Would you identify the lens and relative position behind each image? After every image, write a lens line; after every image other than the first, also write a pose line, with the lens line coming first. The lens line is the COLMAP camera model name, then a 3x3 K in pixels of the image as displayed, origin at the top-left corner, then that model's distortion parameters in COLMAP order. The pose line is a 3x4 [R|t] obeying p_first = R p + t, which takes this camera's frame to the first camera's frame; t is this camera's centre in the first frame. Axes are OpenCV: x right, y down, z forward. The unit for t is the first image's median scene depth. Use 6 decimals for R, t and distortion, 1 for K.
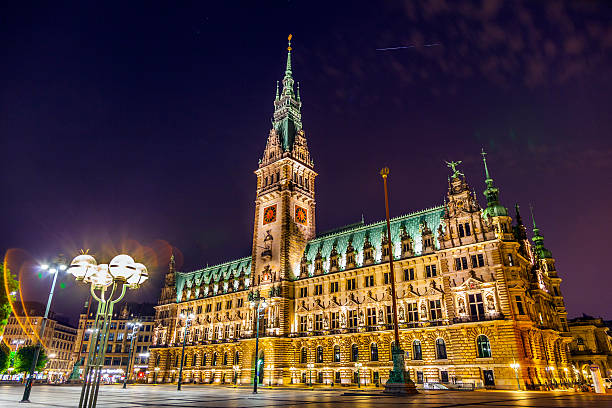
lens RADIAL K [[392.4, 0, 308.6], [0, 392.4, 205.2], [0, 0, 1]] dist [-0.004749, -0.001776]
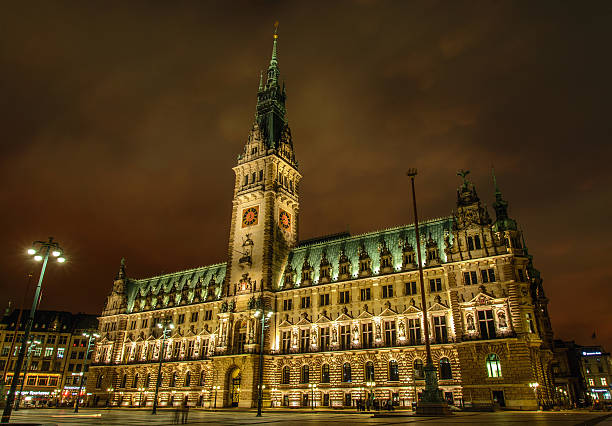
lens RADIAL K [[418.5, 0, 319.4], [0, 418.5, 214.1], [0, 0, 1]] dist [0.004980, -0.023223]
pose [[0.986400, 0.064566, 0.151147, -0.102095], [-0.063269, 0.997907, -0.013379, 0.024279], [-0.151695, 0.003634, 0.988421, 0.043254]]
